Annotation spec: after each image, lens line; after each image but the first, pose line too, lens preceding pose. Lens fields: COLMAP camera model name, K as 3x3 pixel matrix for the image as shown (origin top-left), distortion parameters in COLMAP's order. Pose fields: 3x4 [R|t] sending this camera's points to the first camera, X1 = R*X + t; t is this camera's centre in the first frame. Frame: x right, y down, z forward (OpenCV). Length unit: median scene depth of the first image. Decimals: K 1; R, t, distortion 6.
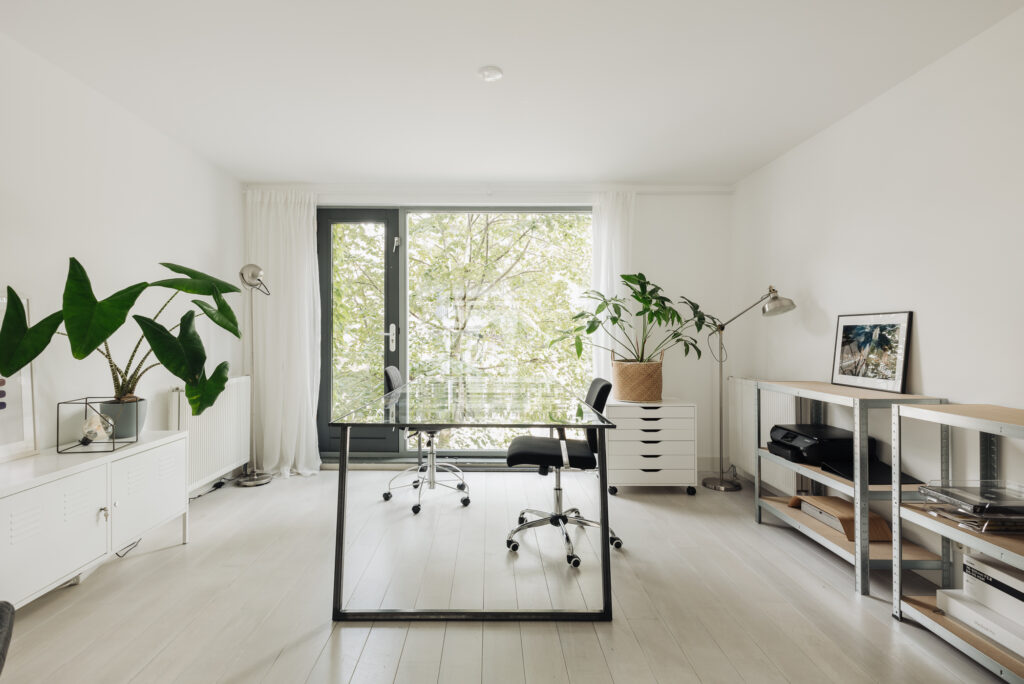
lens RADIAL K [[501.4, 0, 487.3], [0, 501.4, 331.4], [0, 0, 1]] dist [0.003596, -0.000063]
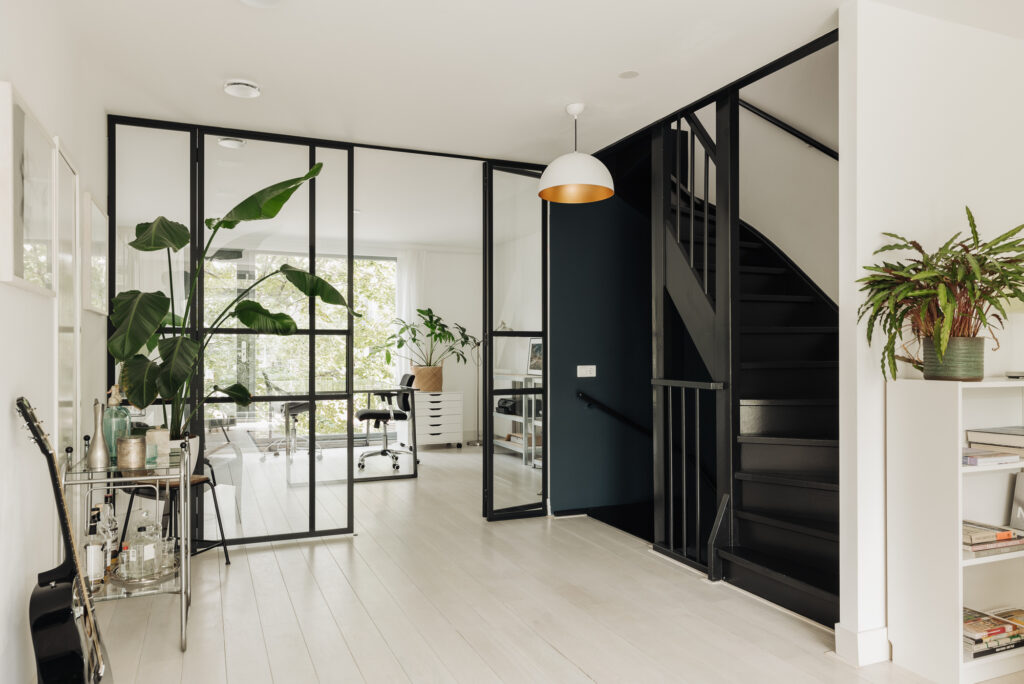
lens RADIAL K [[735.2, 0, 511.1], [0, 735.2, 343.4], [0, 0, 1]] dist [0.000914, 0.000035]
pose [[0.916265, 0.001231, 0.400571, -0.373136], [-0.001156, 0.999999, -0.000431, -0.009594], [-0.400572, -0.000068, 0.916265, -1.184467]]
